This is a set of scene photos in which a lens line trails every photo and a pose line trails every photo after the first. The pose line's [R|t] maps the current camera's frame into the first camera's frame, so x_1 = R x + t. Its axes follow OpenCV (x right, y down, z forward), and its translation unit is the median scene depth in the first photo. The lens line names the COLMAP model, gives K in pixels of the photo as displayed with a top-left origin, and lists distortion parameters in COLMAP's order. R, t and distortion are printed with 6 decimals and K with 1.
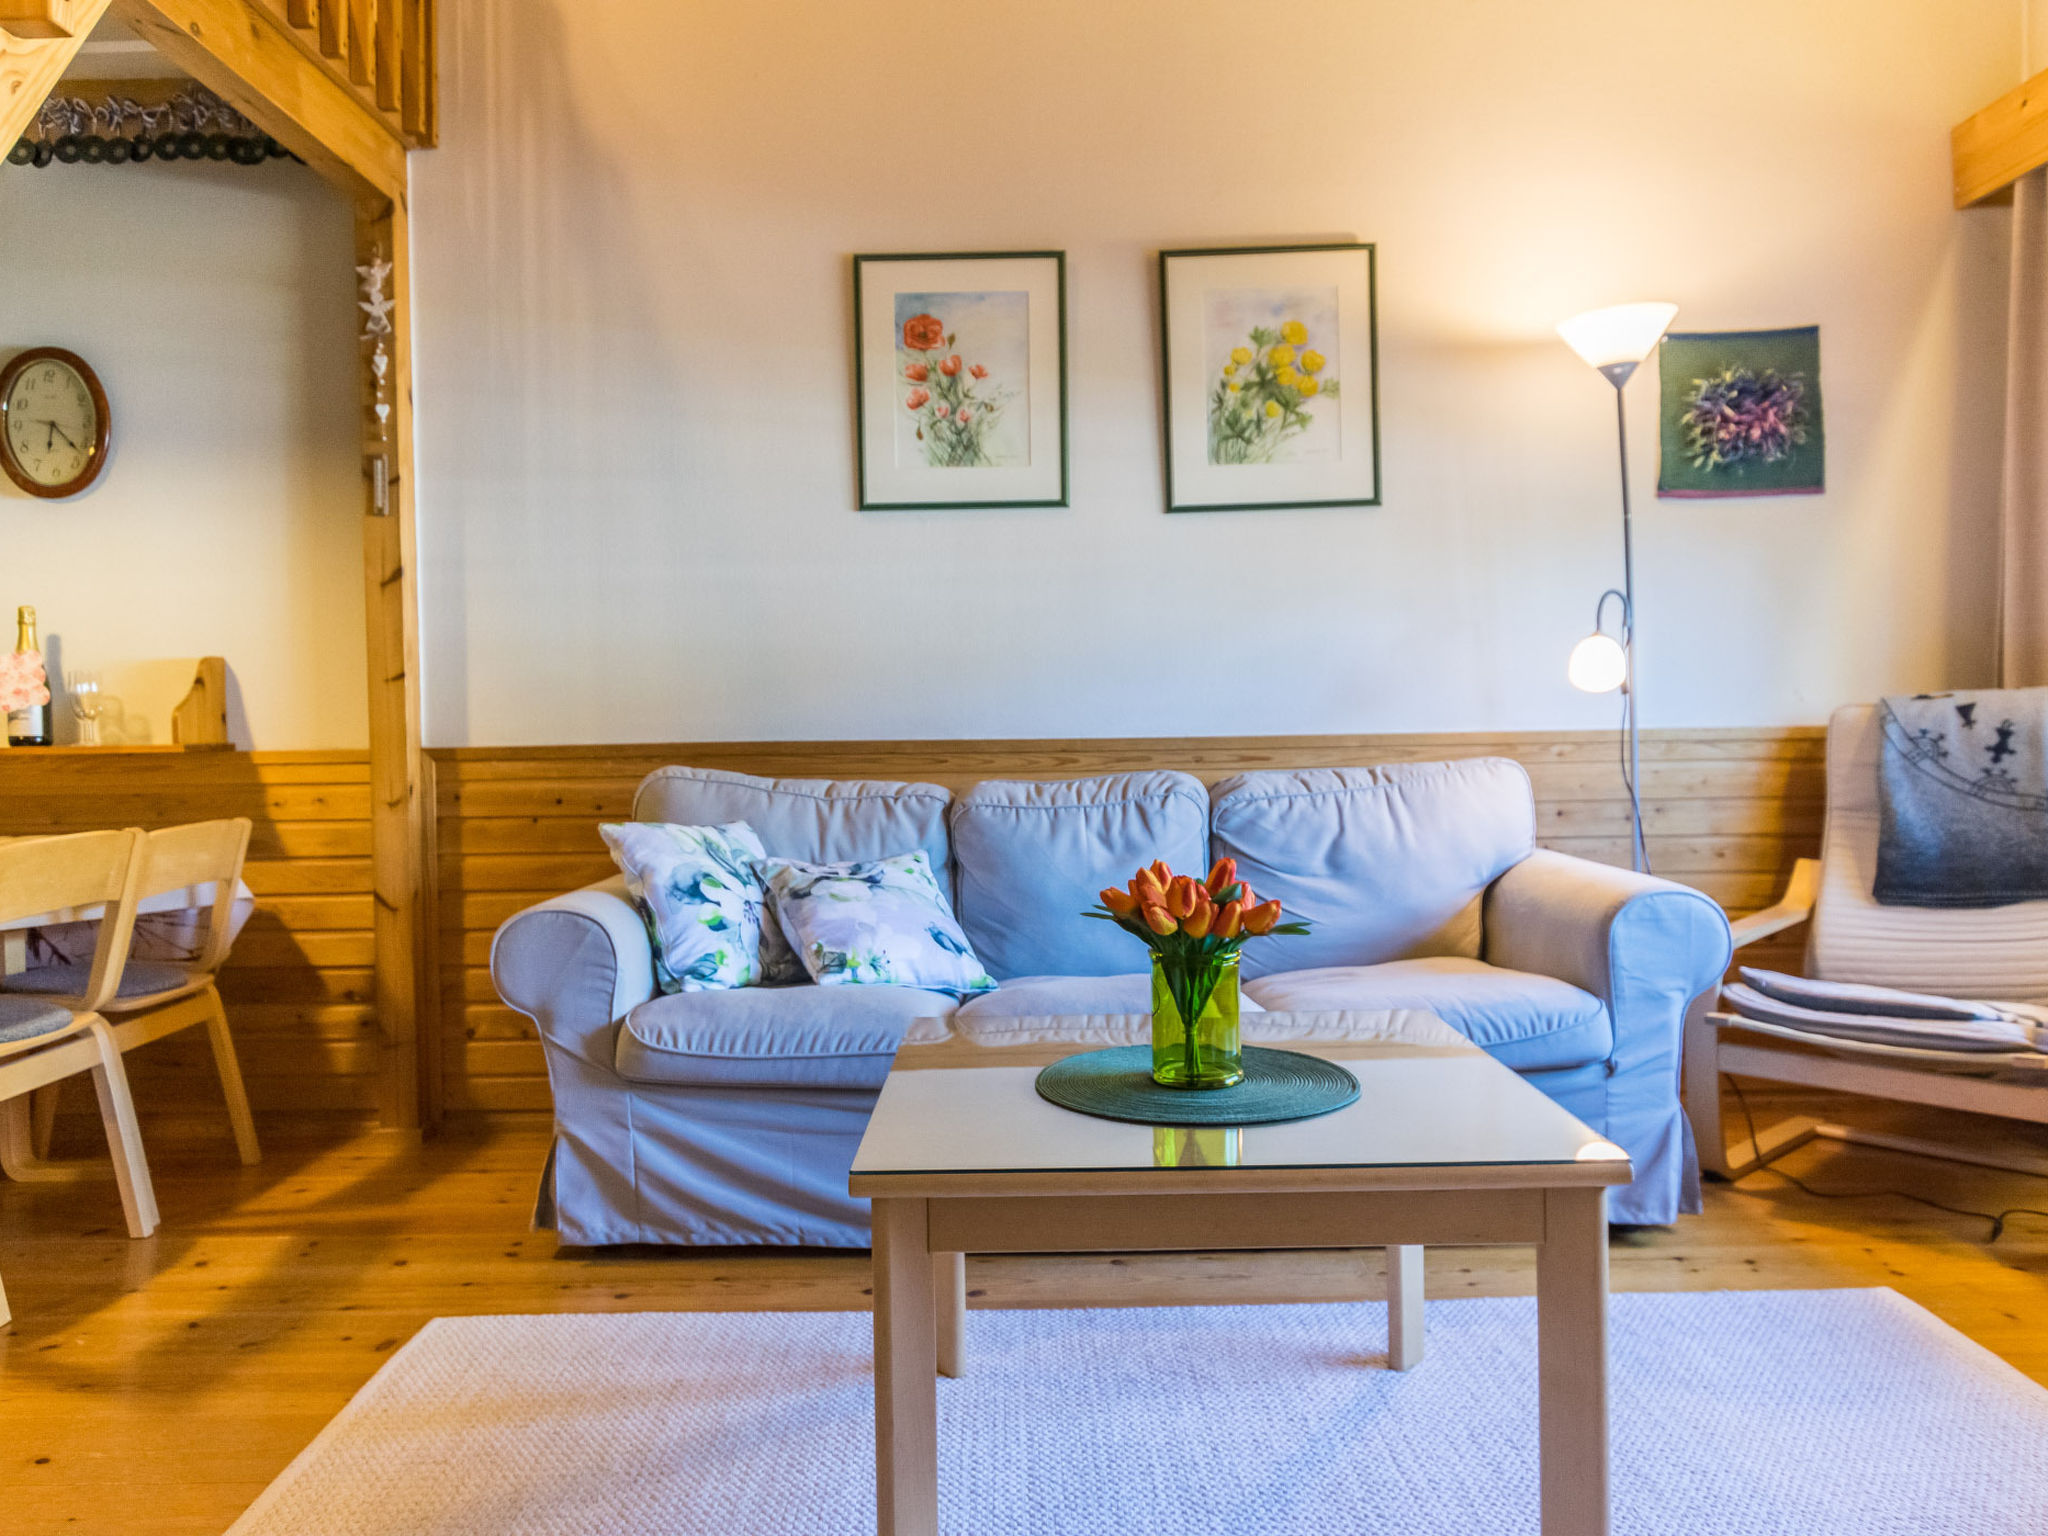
lens RADIAL K [[1472.6, 0, 1024.0], [0, 1472.6, 768.0], [0, 0, 1]] dist [0.001320, 0.001324]
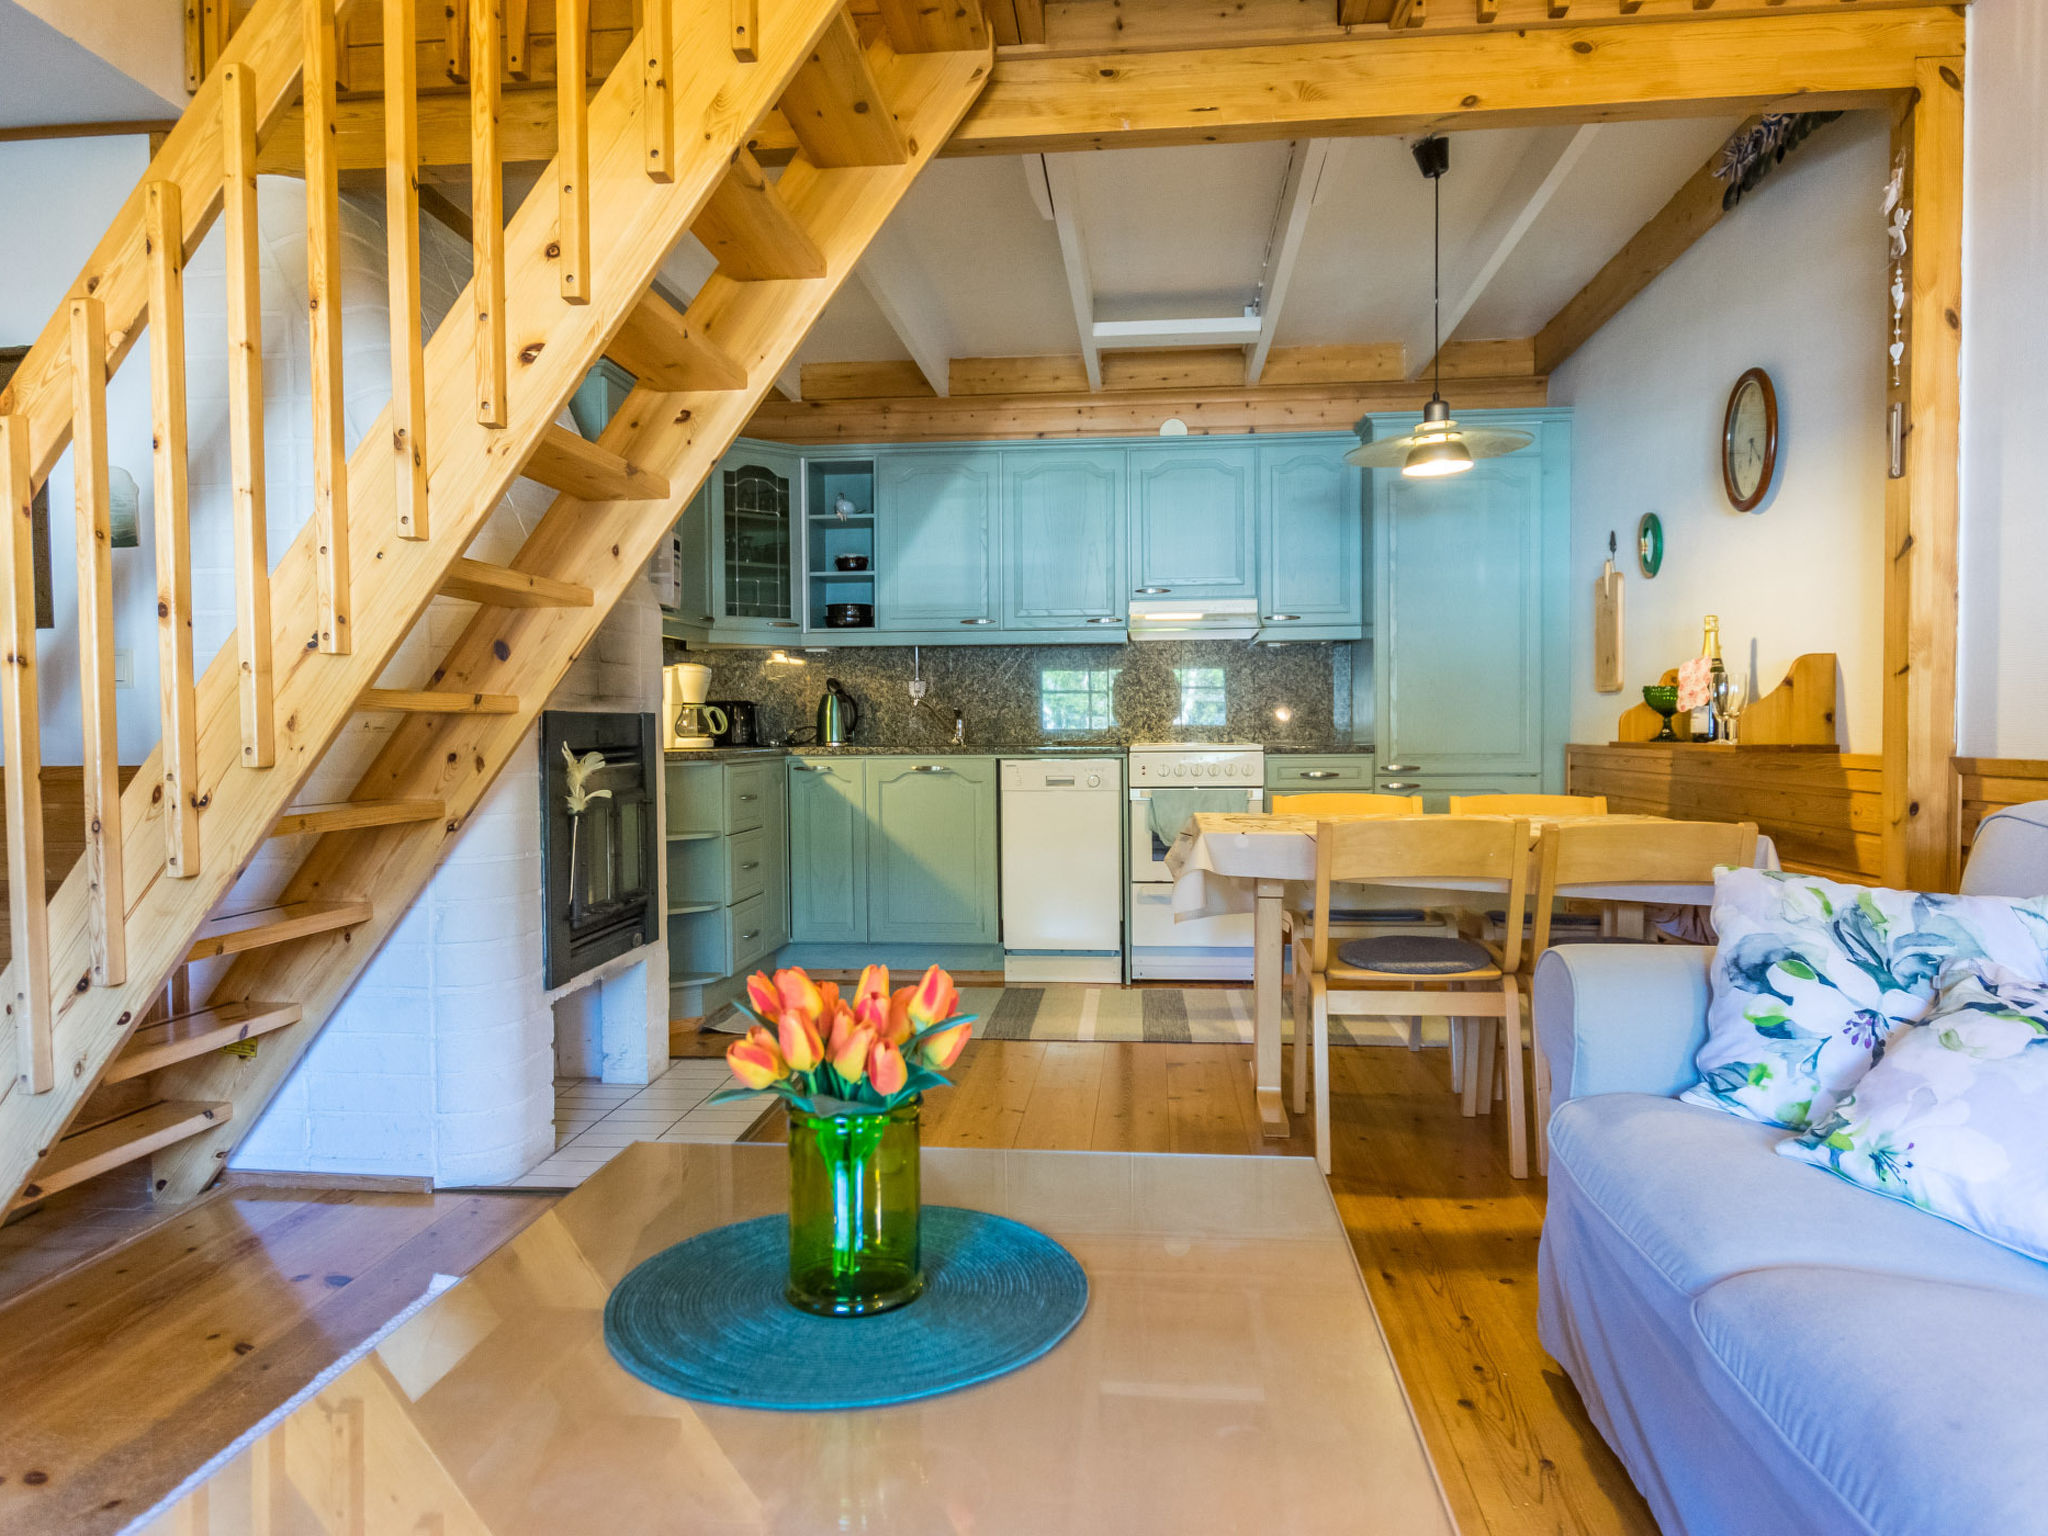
lens RADIAL K [[1335.8, 0, 1024.0], [0, 1335.8, 768.0], [0, 0, 1]] dist [0.000628, 0.000463]
pose [[-0.098008, 0.045491, -0.994145, 0.372696], [-0.024977, 0.998528, 0.048154, -0.031208], [0.994872, 0.029550, -0.096727, 0.590163]]
